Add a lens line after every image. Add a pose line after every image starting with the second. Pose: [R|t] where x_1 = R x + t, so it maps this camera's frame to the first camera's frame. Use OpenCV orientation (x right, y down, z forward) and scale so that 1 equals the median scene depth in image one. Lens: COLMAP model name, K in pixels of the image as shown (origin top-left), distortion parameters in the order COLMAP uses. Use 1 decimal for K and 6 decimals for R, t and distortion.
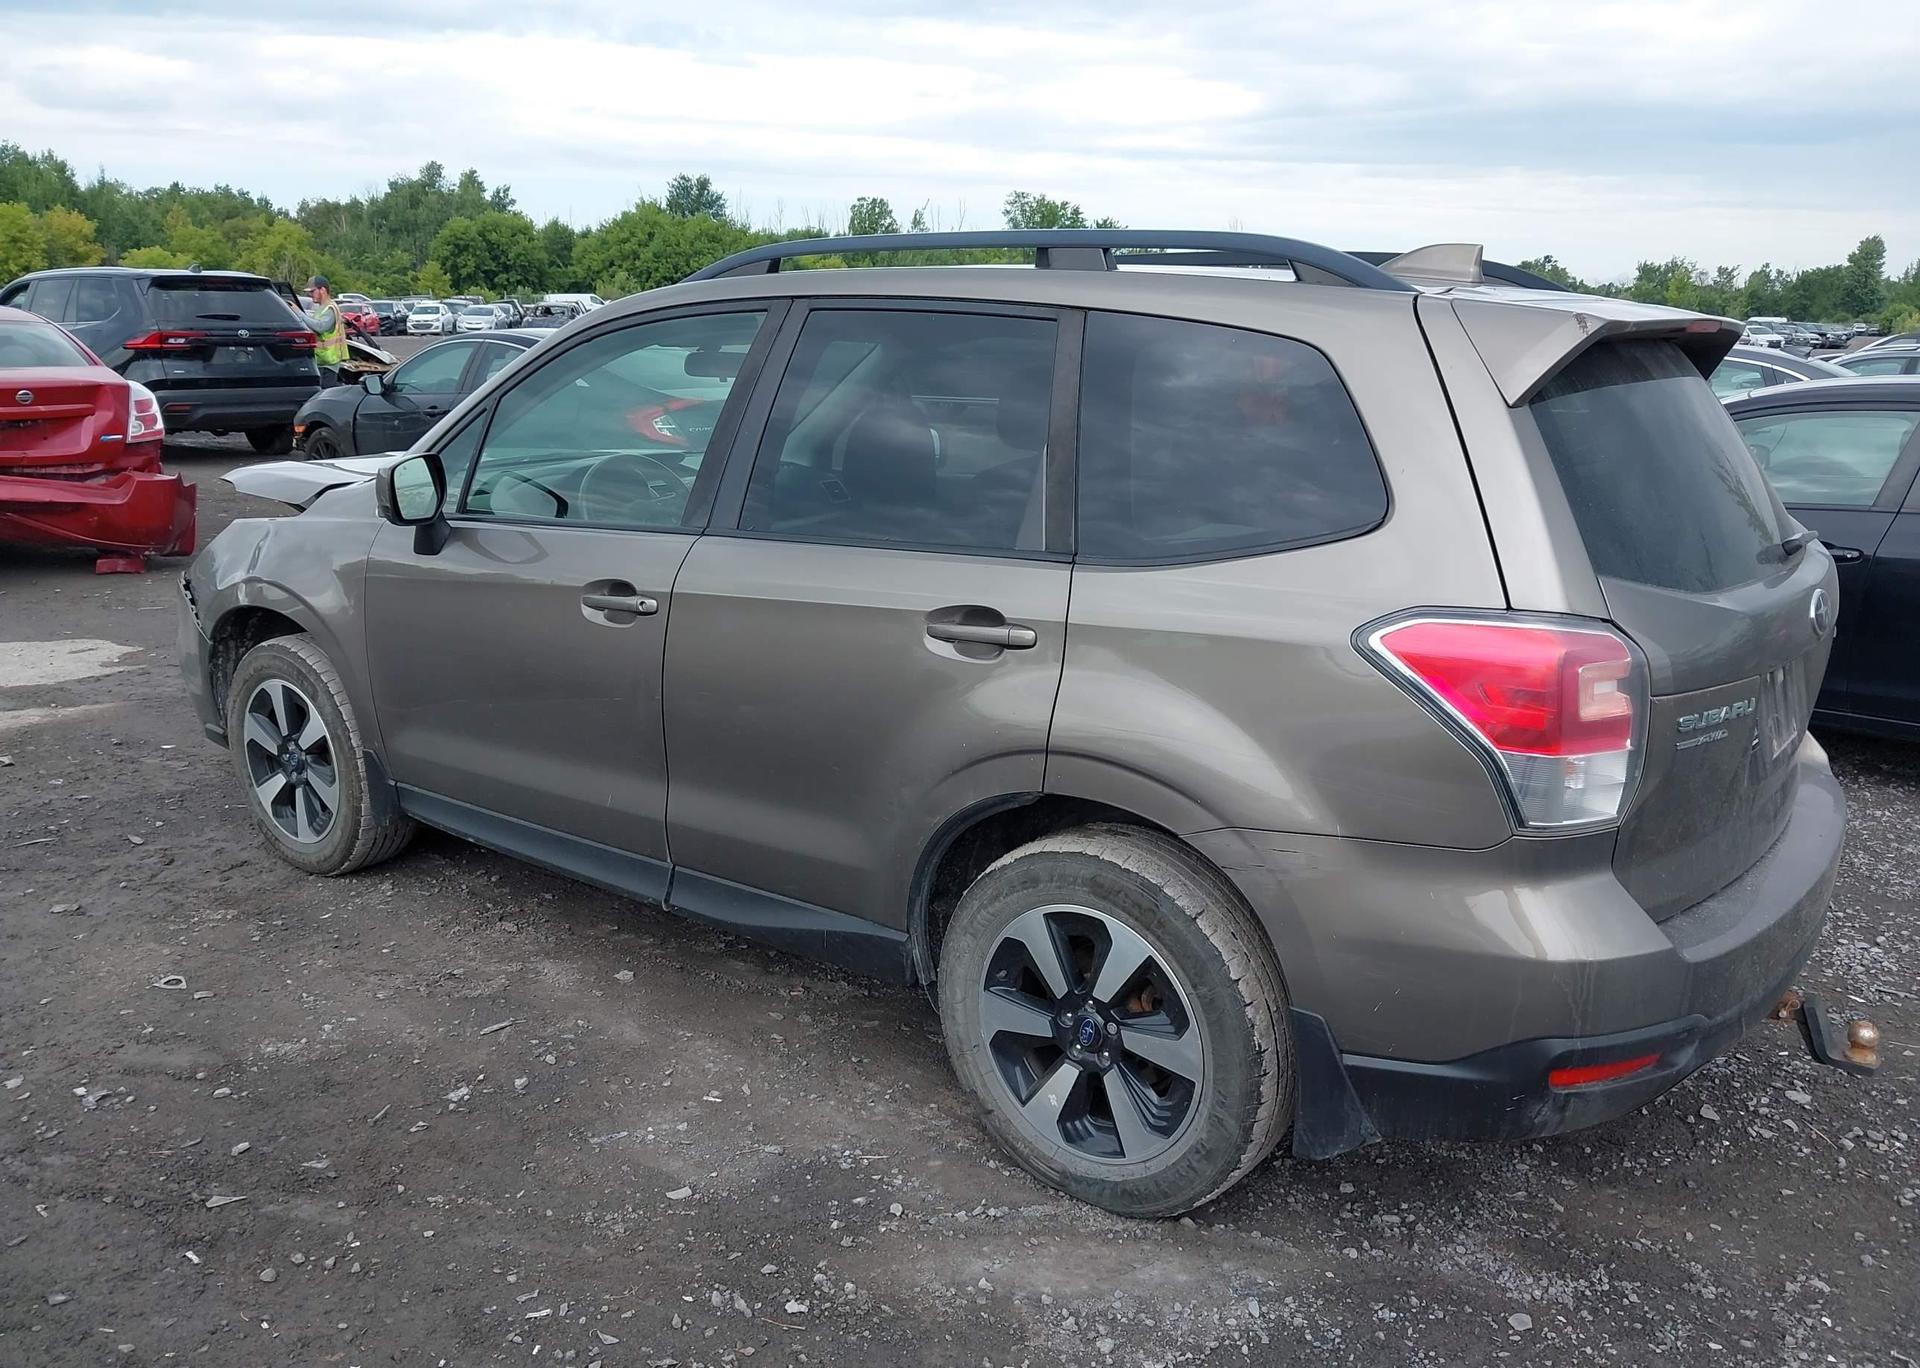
lens RADIAL K [[1529.9, 0, 949.8], [0, 1529.9, 680.5], [0, 0, 1]] dist [-0.006964, 0.006164]
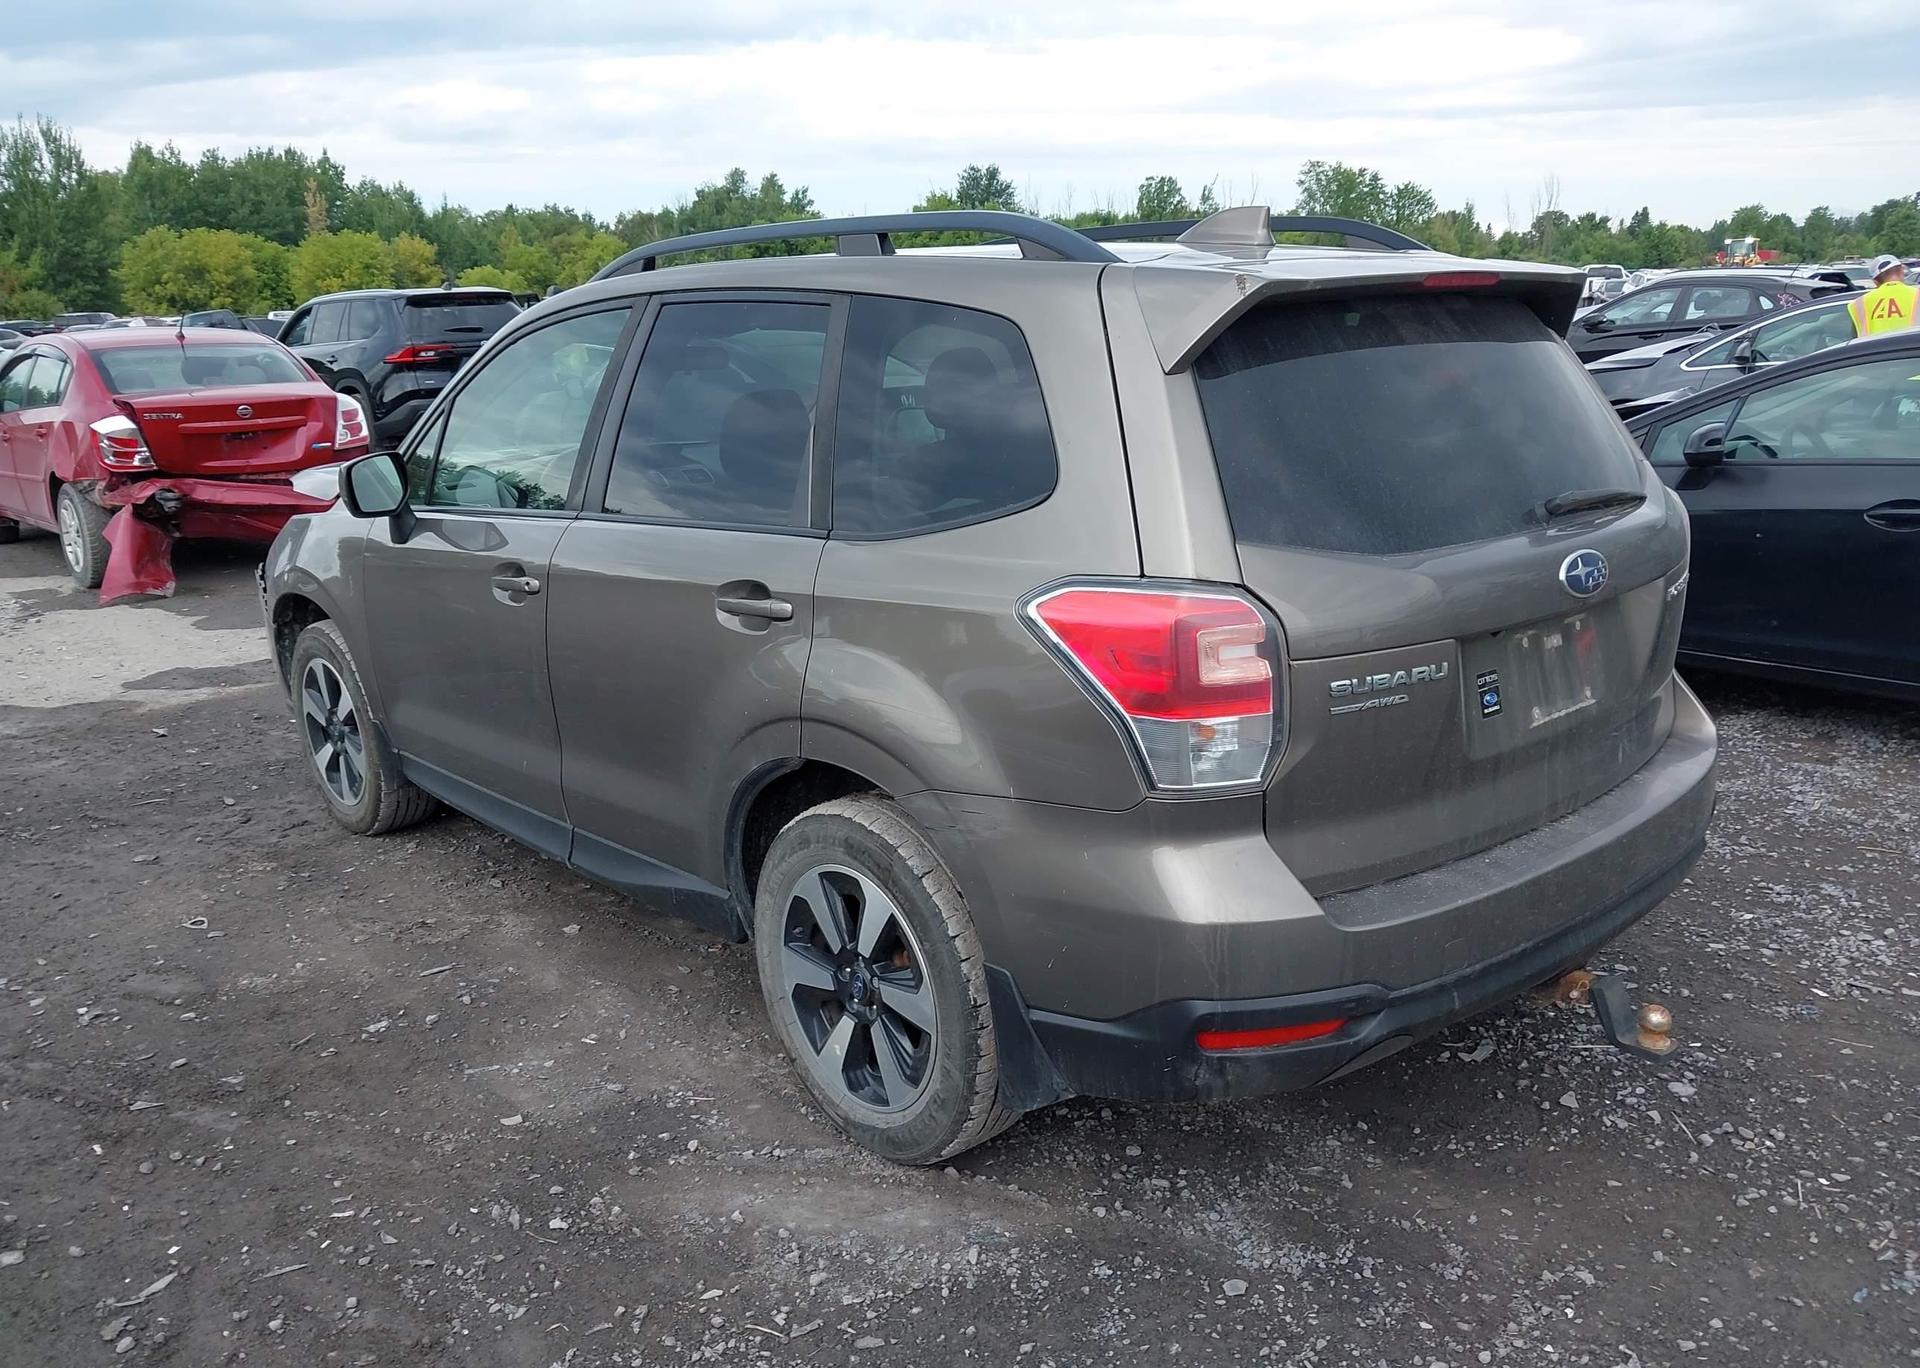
lens RADIAL K [[1529.9, 0, 952.2], [0, 1529.9, 687.2], [0, 0, 1]] dist [-0.006964, 0.006164]
pose [[0.981485, -0.001137, -0.191535, 0.288617], [0.003820, 0.999900, 0.013638, 0.009044], [0.191500, -0.014117, 0.981391, -0.010318]]
